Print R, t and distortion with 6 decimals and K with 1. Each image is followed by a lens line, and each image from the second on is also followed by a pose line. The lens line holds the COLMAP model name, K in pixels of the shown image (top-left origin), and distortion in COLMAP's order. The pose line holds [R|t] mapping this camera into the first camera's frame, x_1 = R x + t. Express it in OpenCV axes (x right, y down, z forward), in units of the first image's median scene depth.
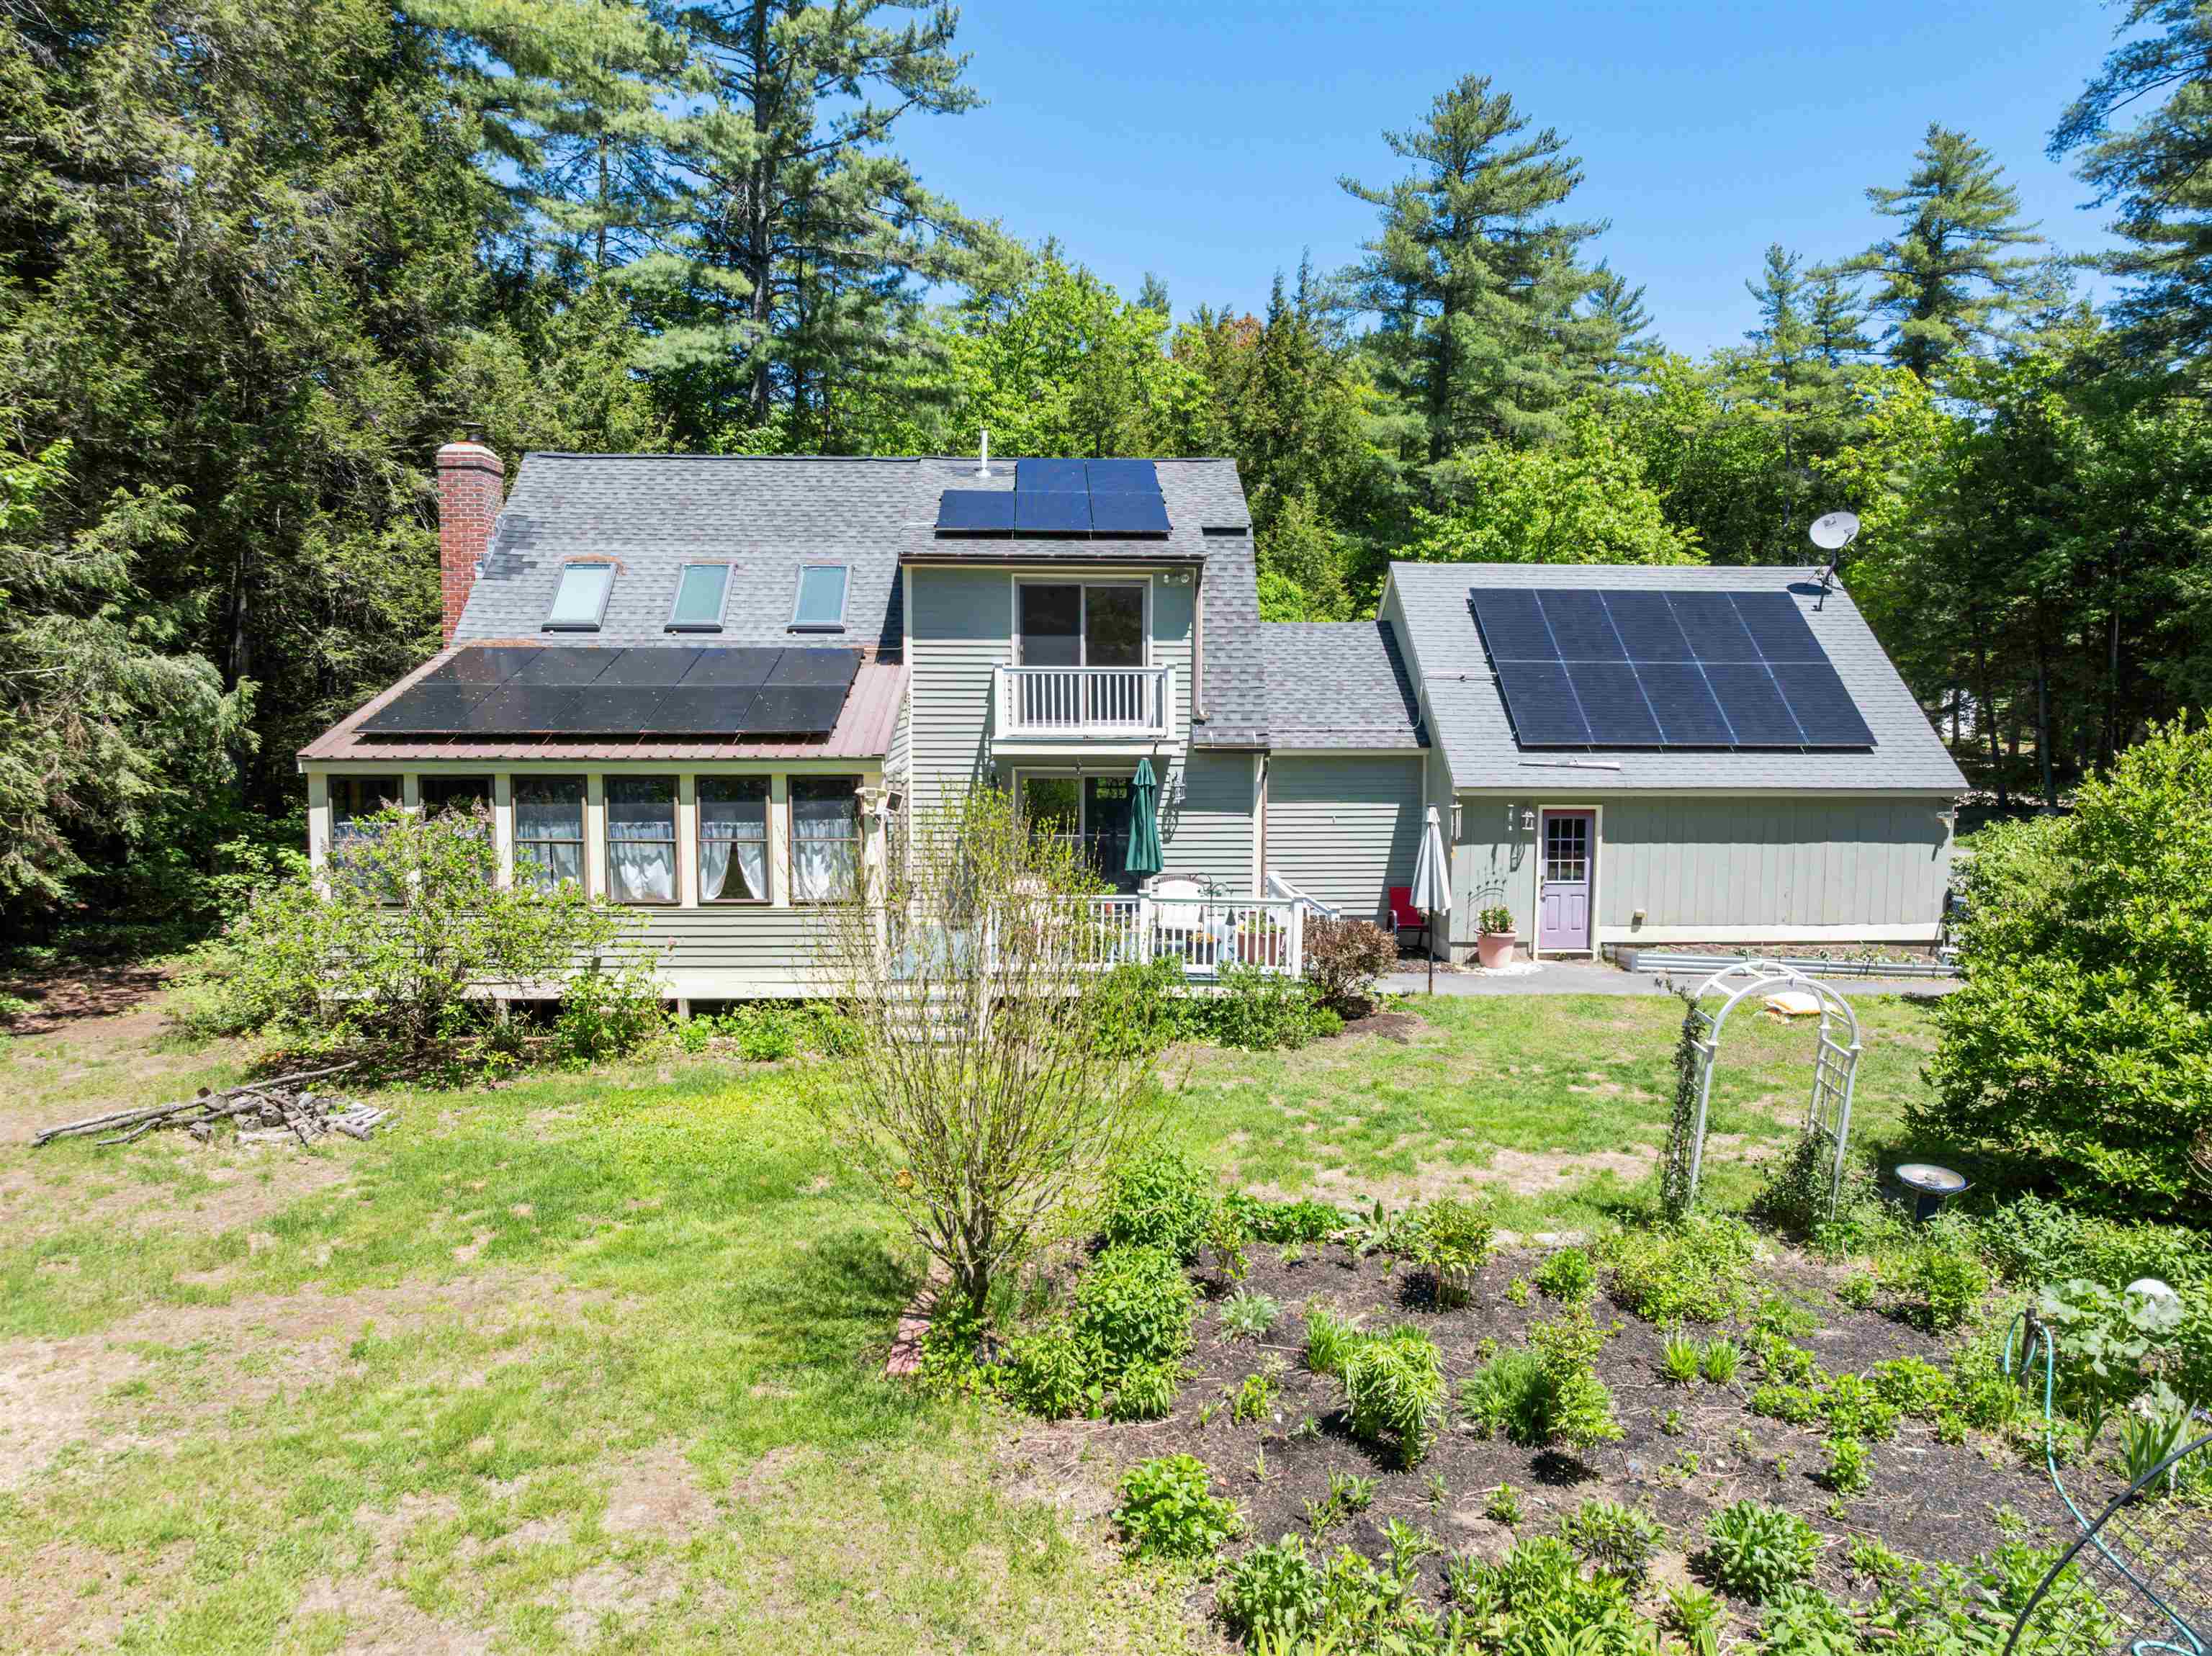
lens RADIAL K [[1551.6, 0, 1104.4], [0, 1551.6, 812.5], [0, 0, 1]] dist [-0.029099, -0.004634]
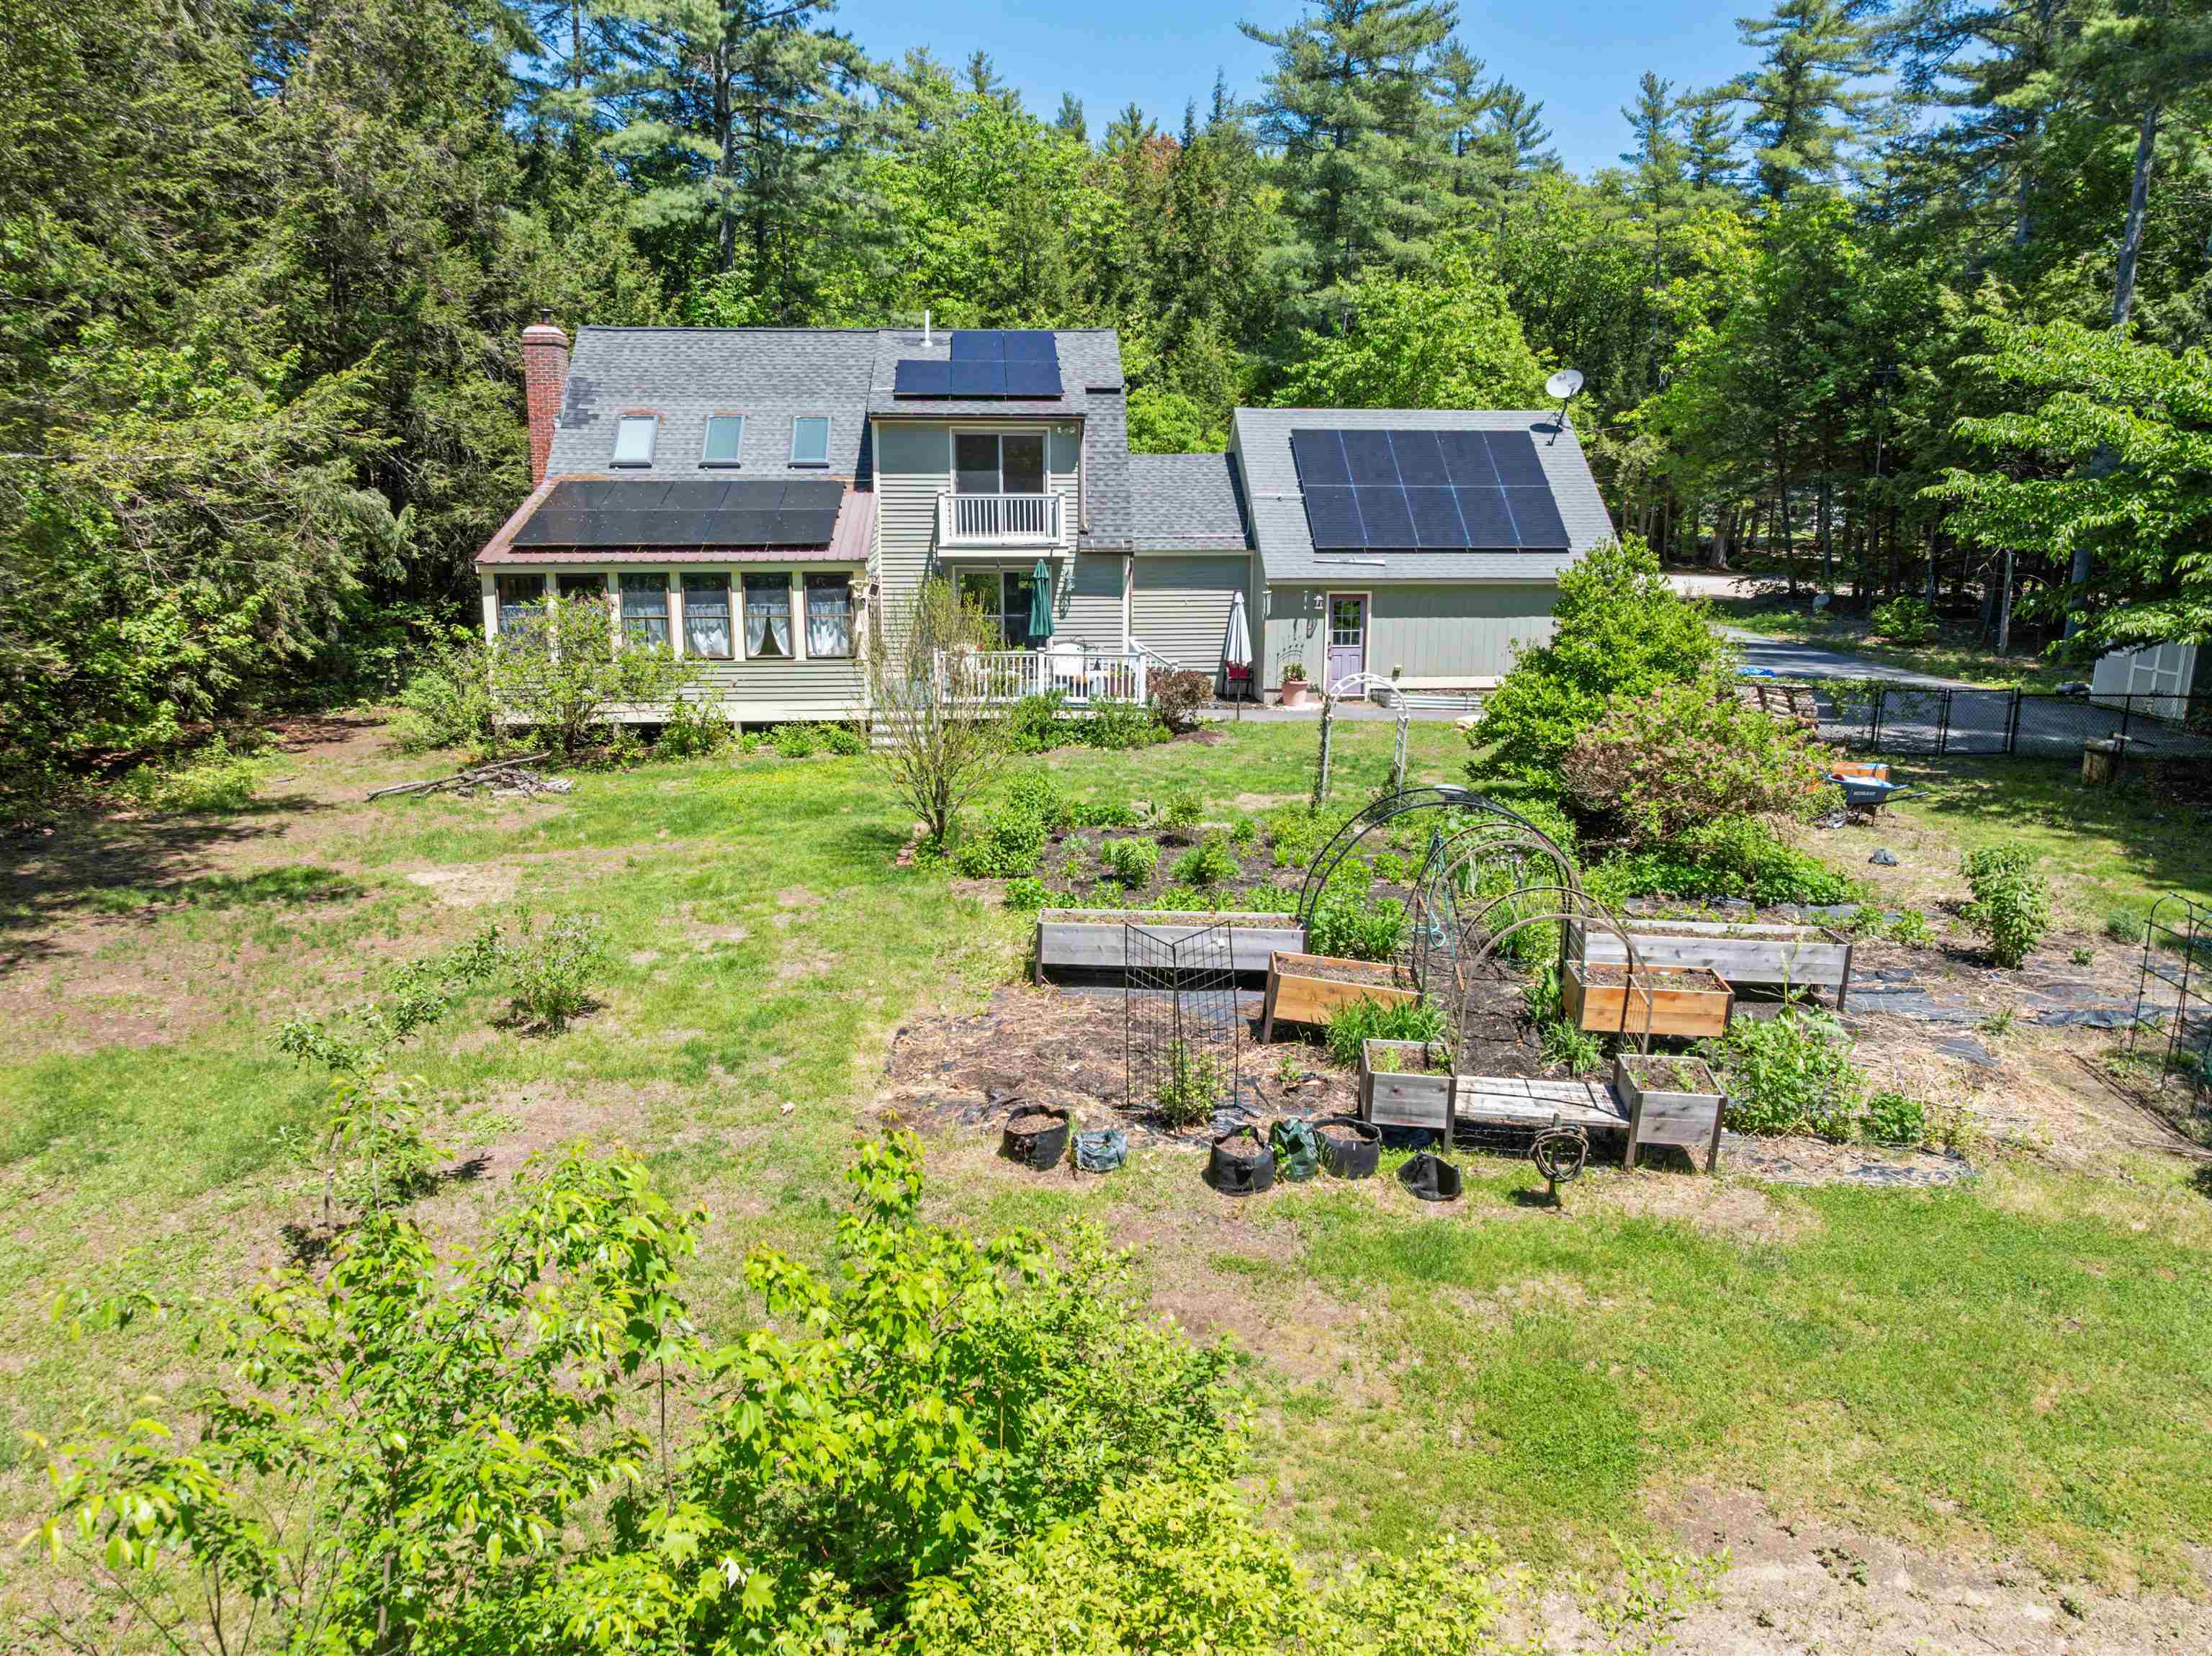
lens RADIAL K [[1555.1, 0, 1101.3], [0, 1555.1, 826.8], [0, 0, 1]] dist [-0.016968, -0.021283]
pose [[0.999383, -0.010173, 0.033631, 0.026248], [0.005393, 0.990238, 0.139283, 0.009964], [-0.034720, -0.139015, 0.989681, -0.439401]]
